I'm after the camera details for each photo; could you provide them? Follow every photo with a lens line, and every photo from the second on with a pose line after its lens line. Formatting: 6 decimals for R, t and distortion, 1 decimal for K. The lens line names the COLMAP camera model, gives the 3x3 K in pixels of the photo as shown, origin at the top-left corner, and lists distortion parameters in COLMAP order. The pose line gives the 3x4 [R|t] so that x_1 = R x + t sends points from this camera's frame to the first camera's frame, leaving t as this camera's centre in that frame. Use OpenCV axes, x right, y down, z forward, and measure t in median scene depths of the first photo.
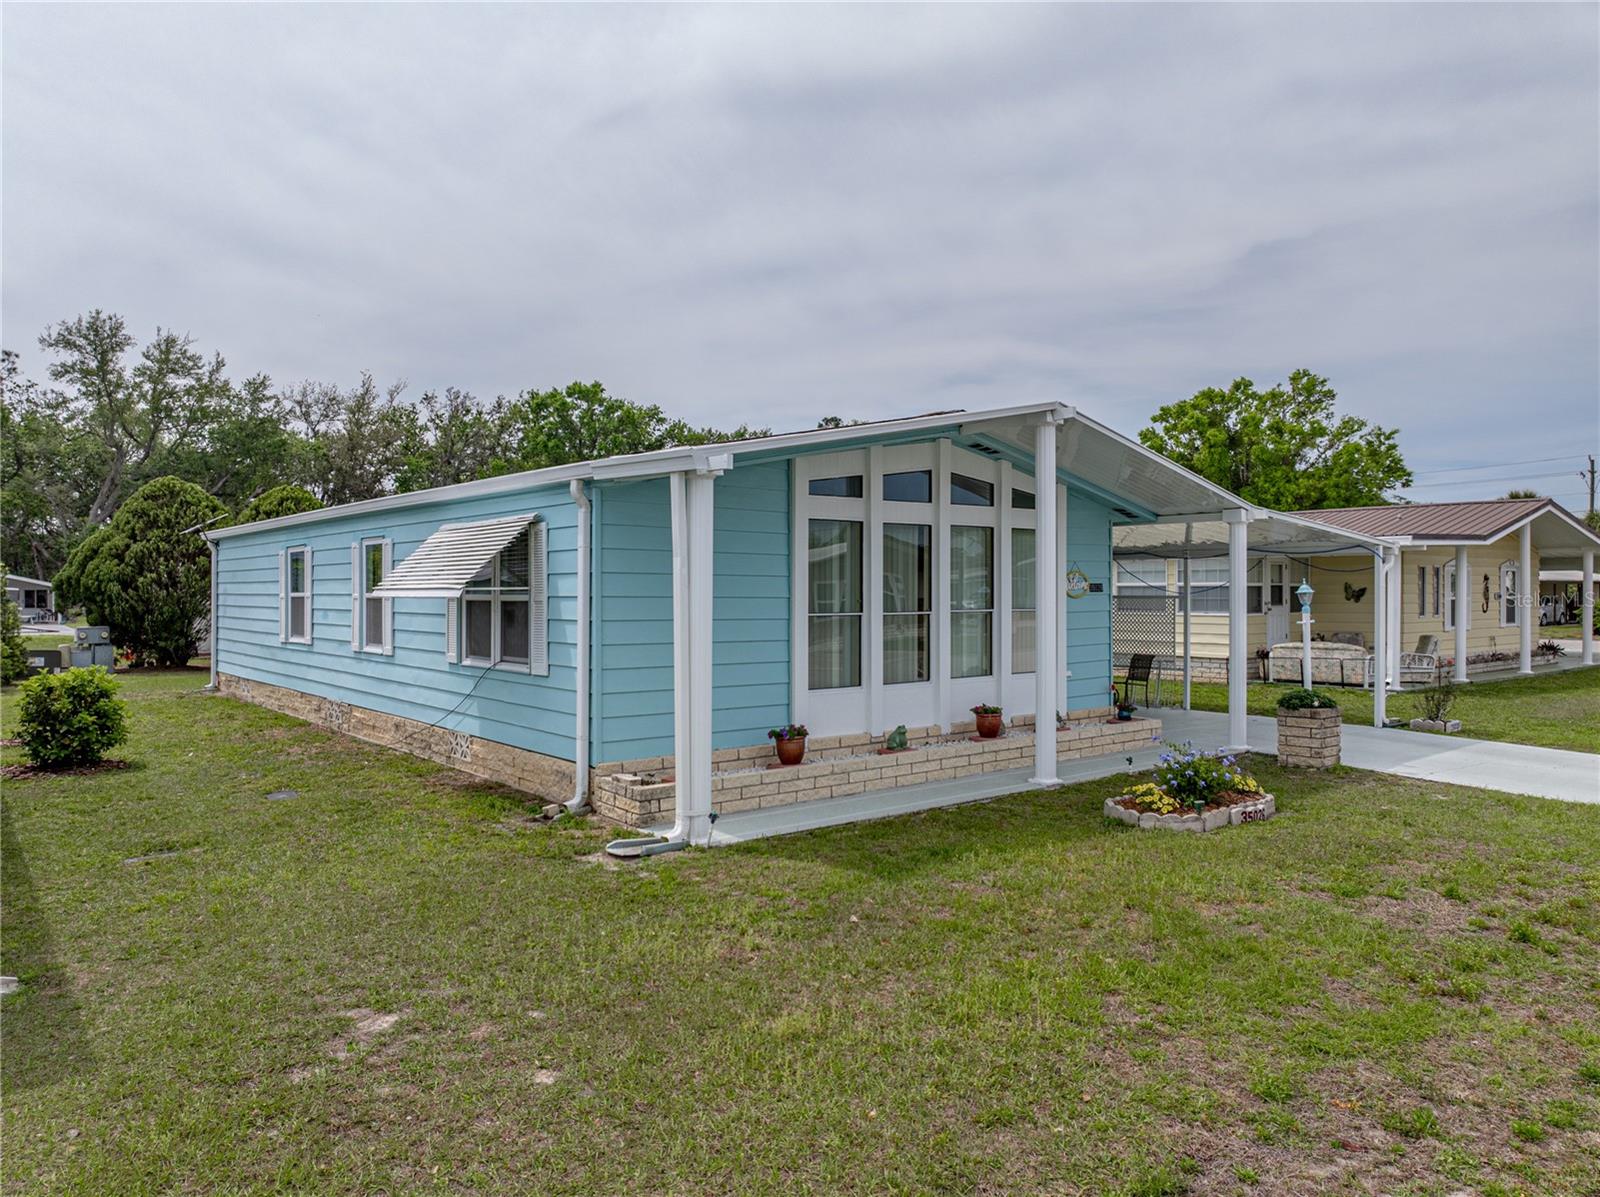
lens RADIAL K [[1116.7, 0, 800.0], [0, 1116.7, 598.5], [0, 0, 1]] dist [-0.002778, 0.000922]
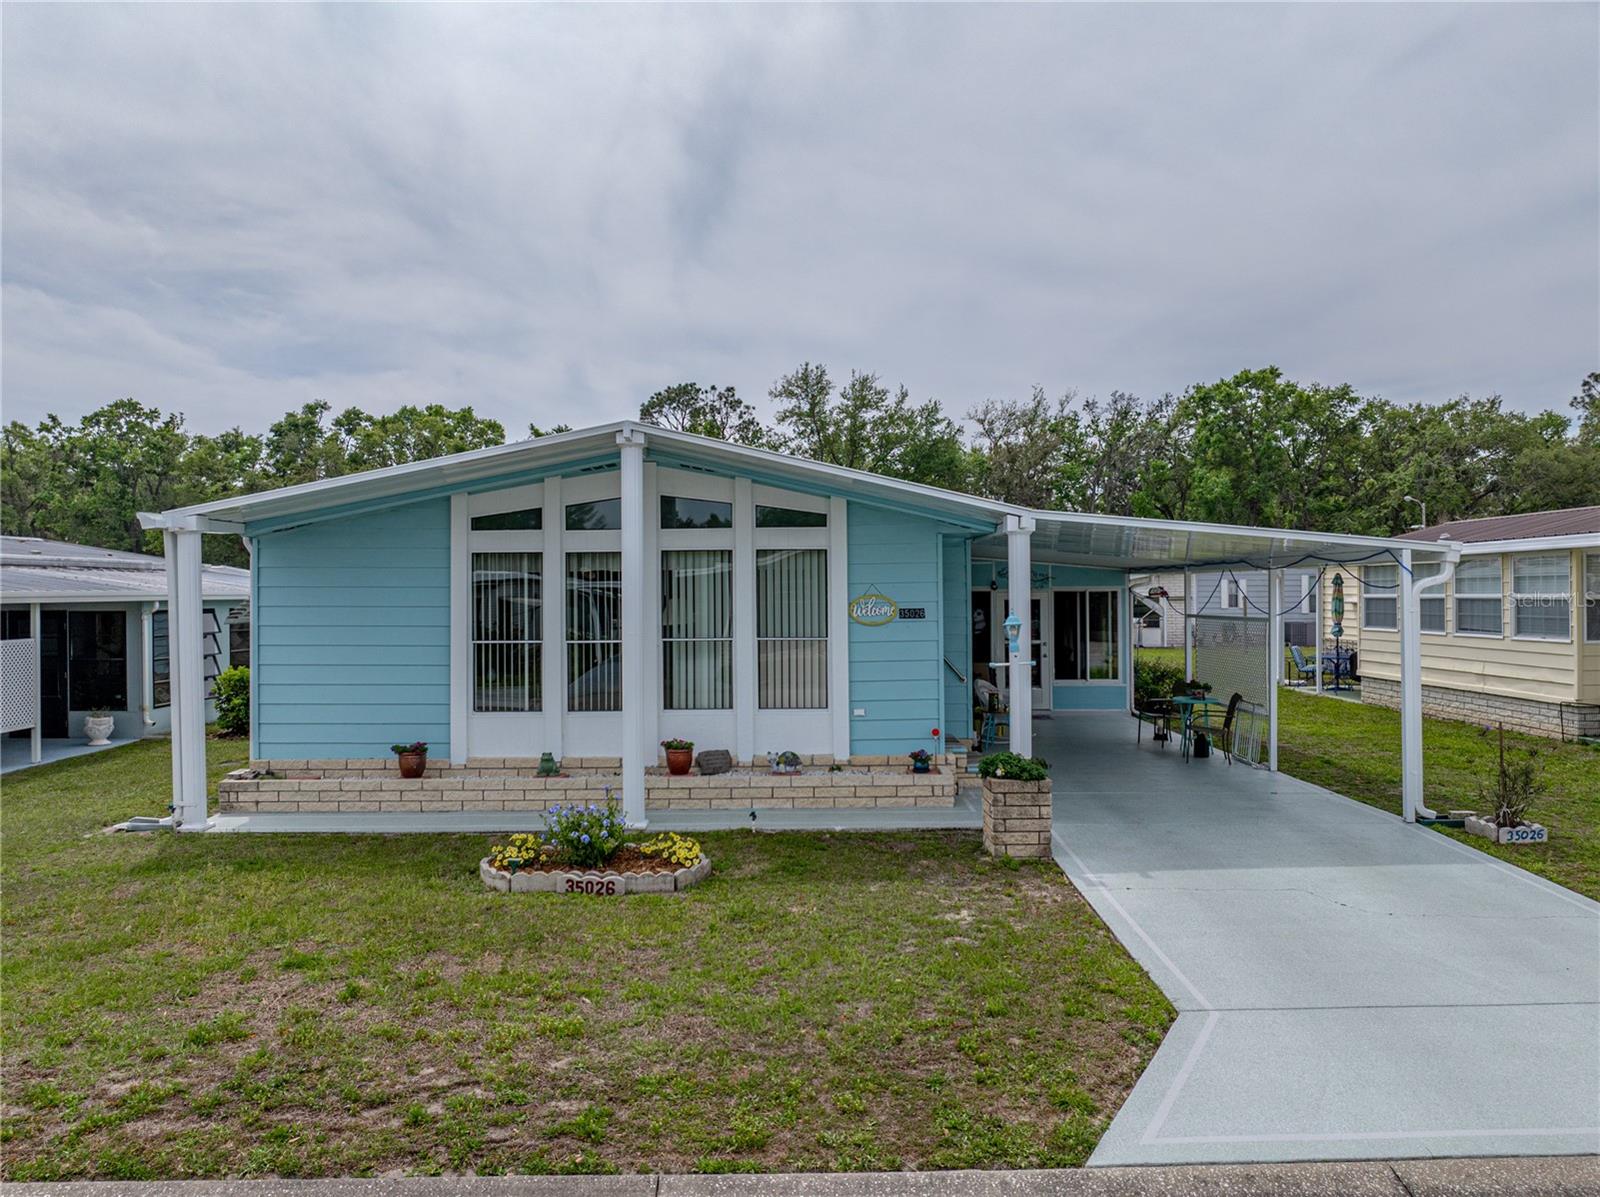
lens RADIAL K [[1125.3, 0, 800.0], [0, 1125.3, 598.5], [0, 0, 1]] dist [-0.025102, 0.000021]
pose [[0.779079, -0.000813, -0.626925, 0.126343], [0.000946, 1.000000, -0.000121, -0.003616], [0.626925, -0.000499, 0.779080, 0.048267]]
